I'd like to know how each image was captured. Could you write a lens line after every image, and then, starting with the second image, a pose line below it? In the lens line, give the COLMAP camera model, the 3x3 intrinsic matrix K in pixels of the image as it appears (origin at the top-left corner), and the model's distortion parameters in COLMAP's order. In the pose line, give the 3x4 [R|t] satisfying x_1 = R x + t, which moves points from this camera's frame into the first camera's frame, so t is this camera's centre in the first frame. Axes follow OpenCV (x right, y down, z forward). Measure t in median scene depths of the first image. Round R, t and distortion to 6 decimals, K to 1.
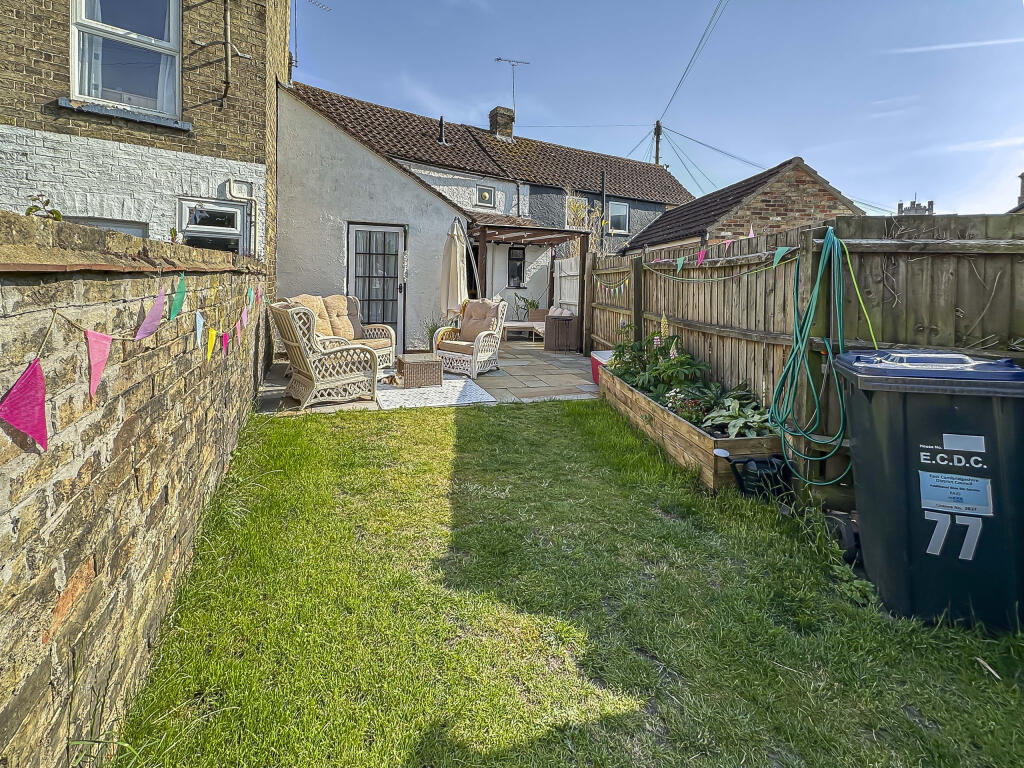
lens RADIAL K [[413.2, 0, 512.6], [0, 413.2, 379.3], [0, 0, 1]] dist [-0.000495, -0.000002]
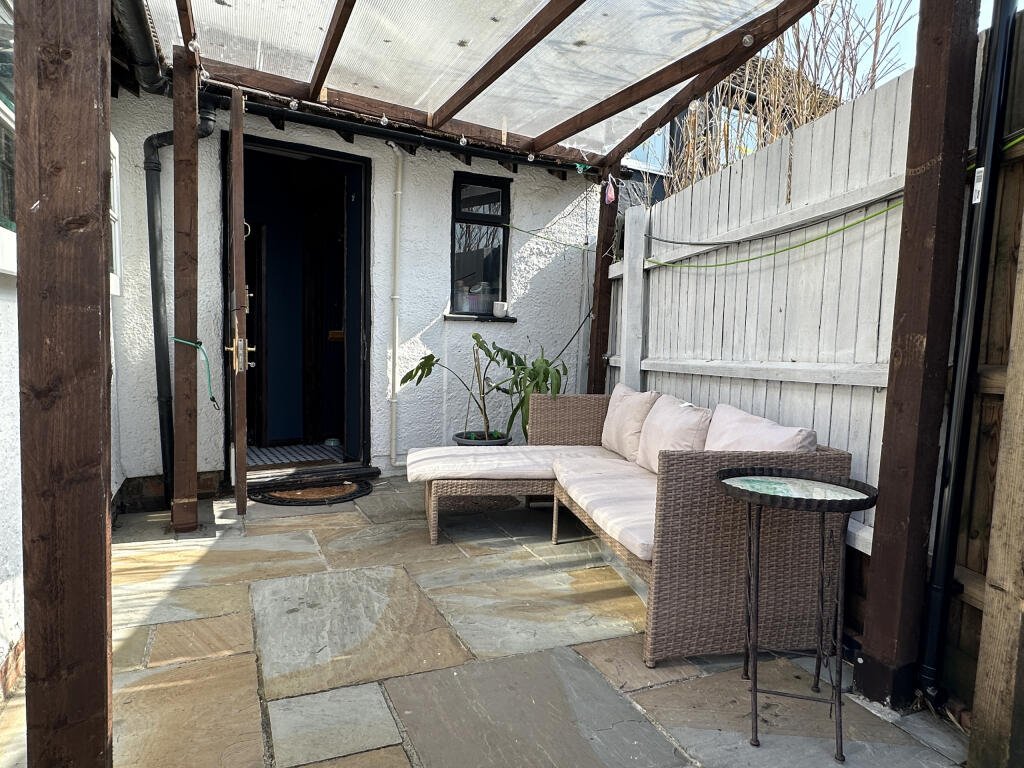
lens RADIAL K [[624.6, 0, 511.4], [0, 624.6, 384.2], [0, 0, 1]] dist [0.000221, 0.000005]
pose [[0.999122, -0.004641, 0.041631, 0.012894], [0.011367, 0.986592, -0.162812, -0.109323], [-0.040317, 0.163142, 0.985778, 0.596549]]
